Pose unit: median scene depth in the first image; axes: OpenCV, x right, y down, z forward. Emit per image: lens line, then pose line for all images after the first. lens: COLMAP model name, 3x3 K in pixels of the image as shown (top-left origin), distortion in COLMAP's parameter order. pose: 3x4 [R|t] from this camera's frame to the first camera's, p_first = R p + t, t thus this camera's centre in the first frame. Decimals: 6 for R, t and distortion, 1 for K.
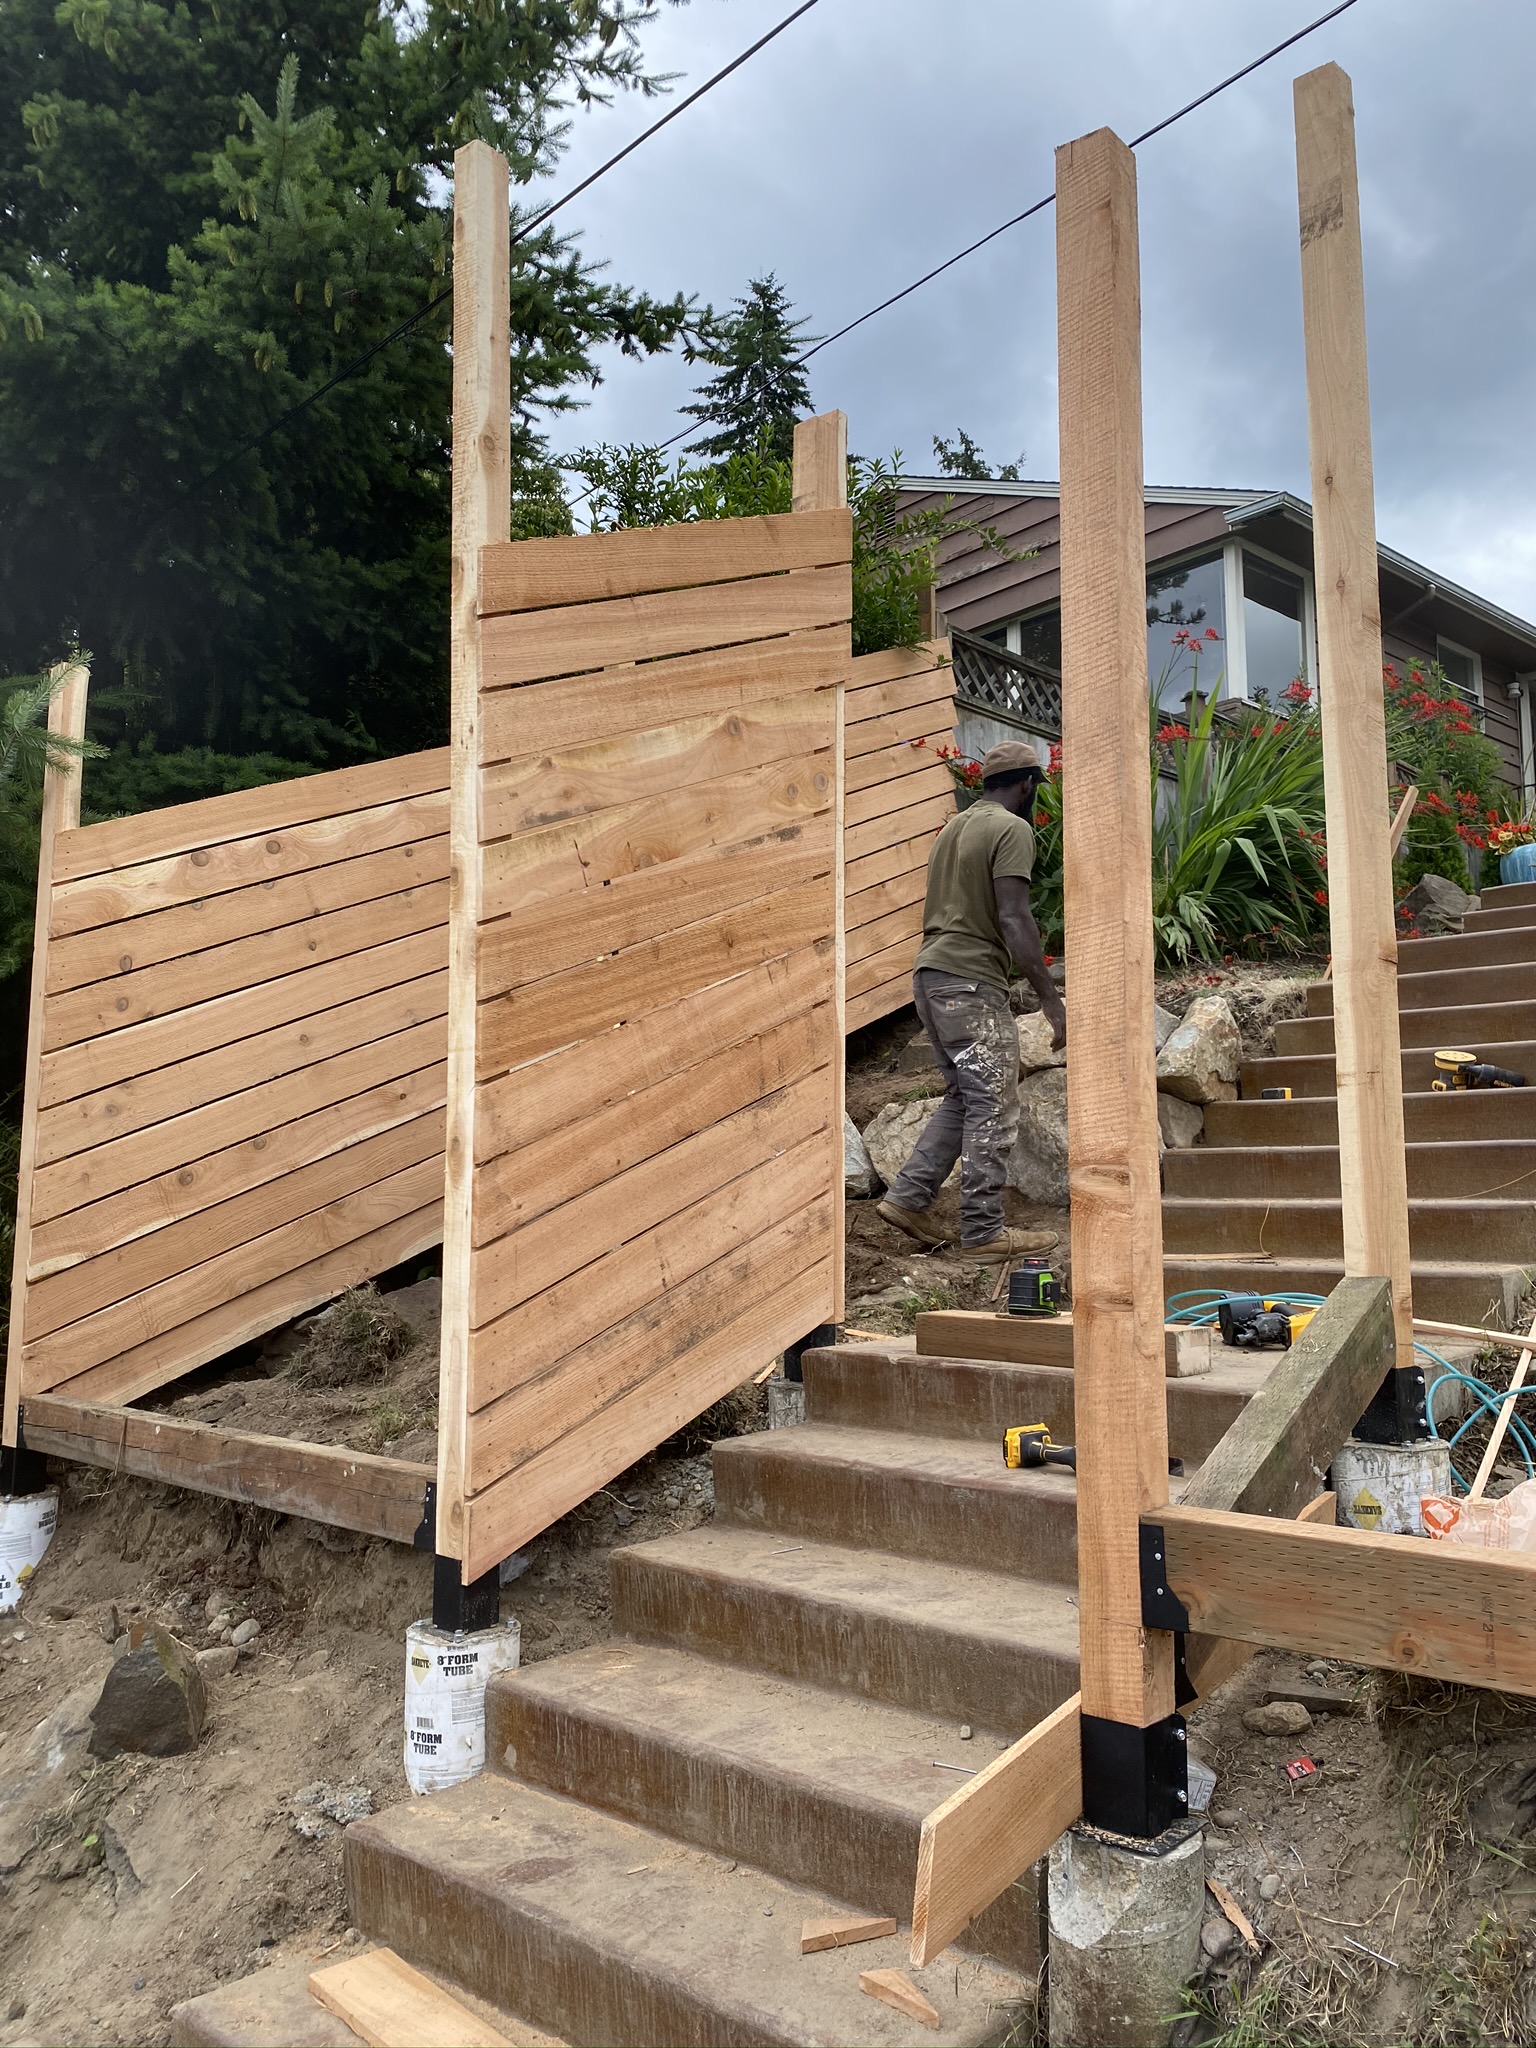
lens RADIAL K [[1569.3, 0, 768.1], [0, 1569.3, 977.7], [0, 0, 1]] dist [0.033576, -0.010417]
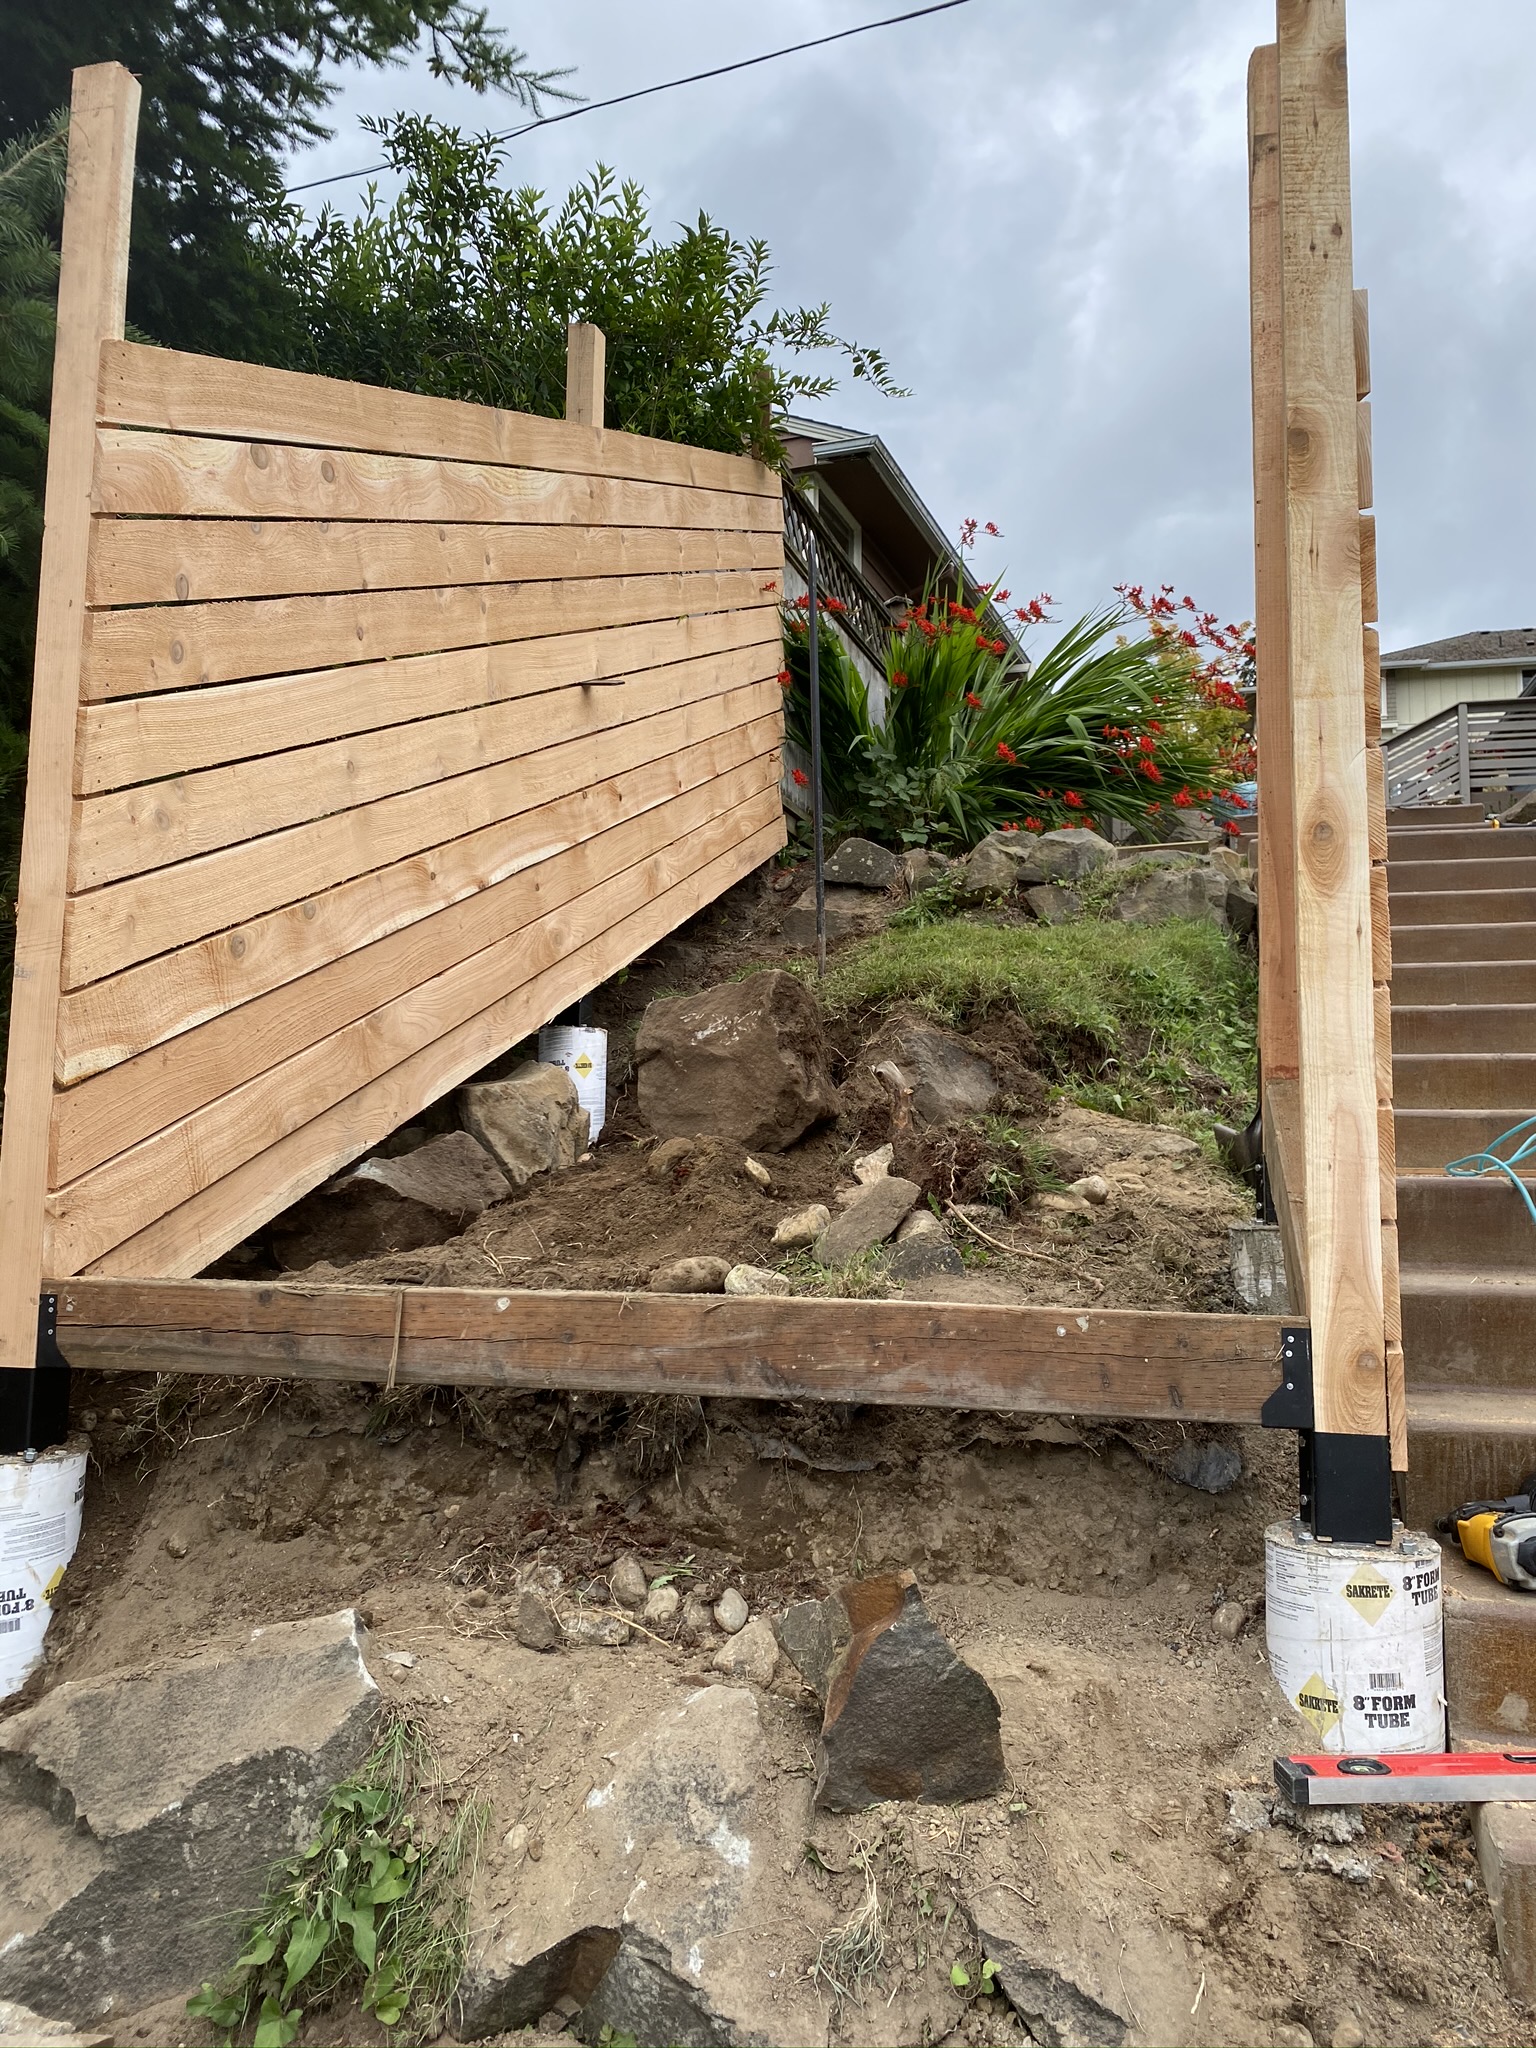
lens RADIAL K [[1569.3, 0, 768.1], [0, 1569.3, 977.7], [0, 0, 1]] dist [0.033576, -0.010417]
pose [[0.878759, 0.070751, 0.471992, -0.491178], [-0.077589, 0.996973, -0.004989, 0.129177], [-0.470916, -0.032237, 0.881589, 0.349323]]
